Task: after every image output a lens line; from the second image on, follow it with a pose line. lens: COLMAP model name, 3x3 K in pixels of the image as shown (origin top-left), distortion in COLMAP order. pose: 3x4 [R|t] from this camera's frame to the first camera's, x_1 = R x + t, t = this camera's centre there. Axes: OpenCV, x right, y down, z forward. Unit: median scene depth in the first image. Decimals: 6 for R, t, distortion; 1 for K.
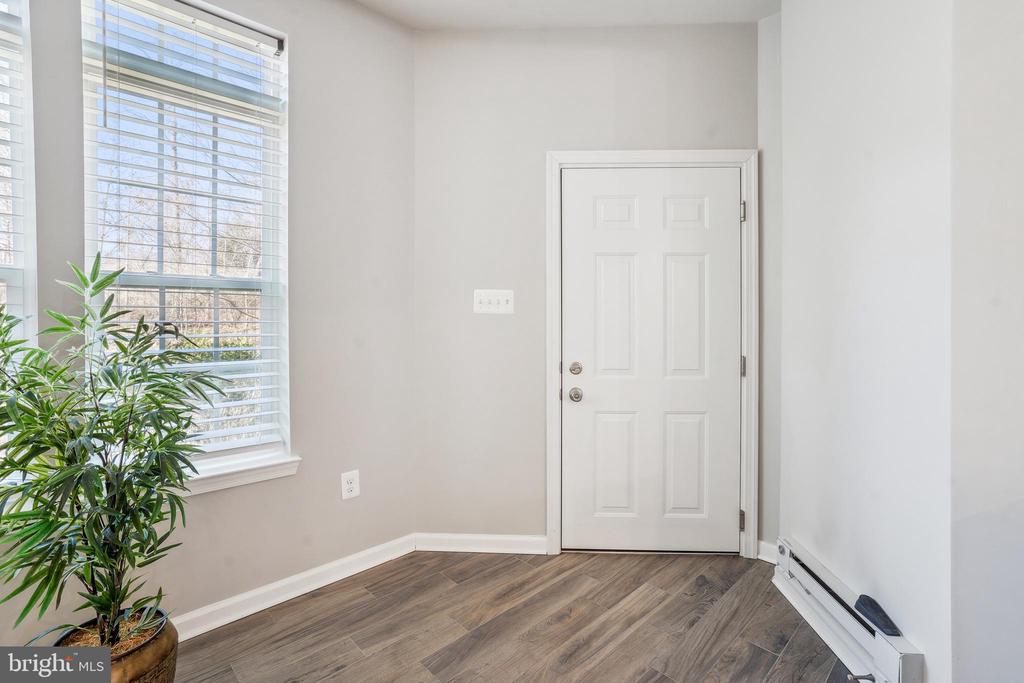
lens RADIAL K [[477.3, 0, 516.0], [0, 477.3, 321.4], [0, 0, 1]] dist [-0.044625, 0.025224]
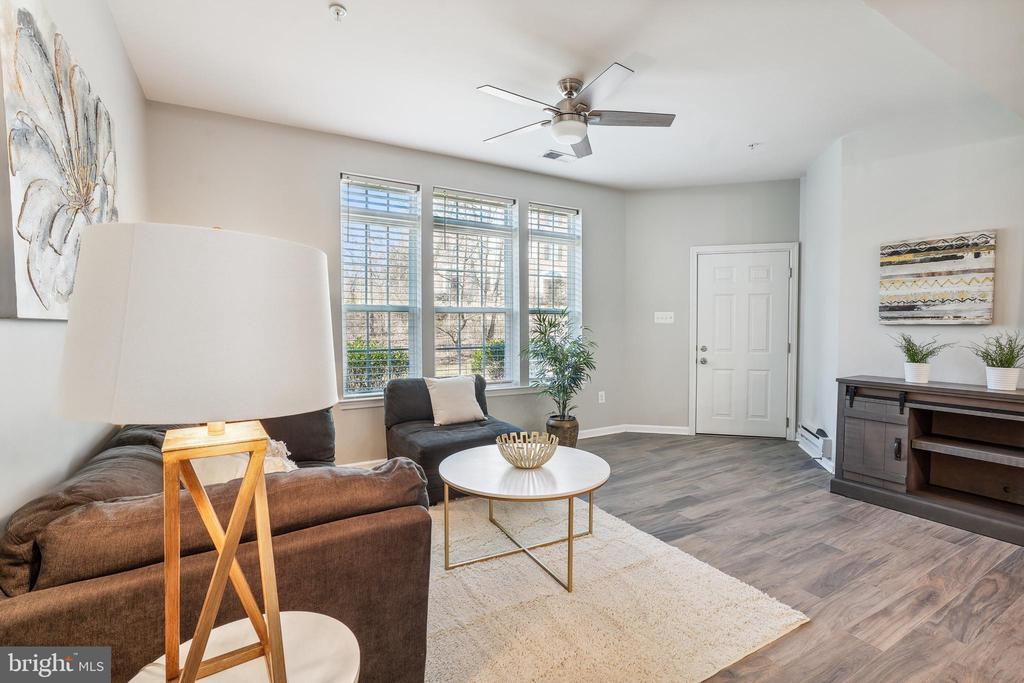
lens RADIAL K [[469.7, 0, 512.0], [0, 469.7, 341.5], [0, 0, 1]] dist [-0.051732, 0.023786]
pose [[0.972825, 0.004075, -0.231505, -0.230770], [0.003831, 0.999425, 0.033693, -0.007119], [0.231509, -0.033665, 0.972250, -1.243709]]
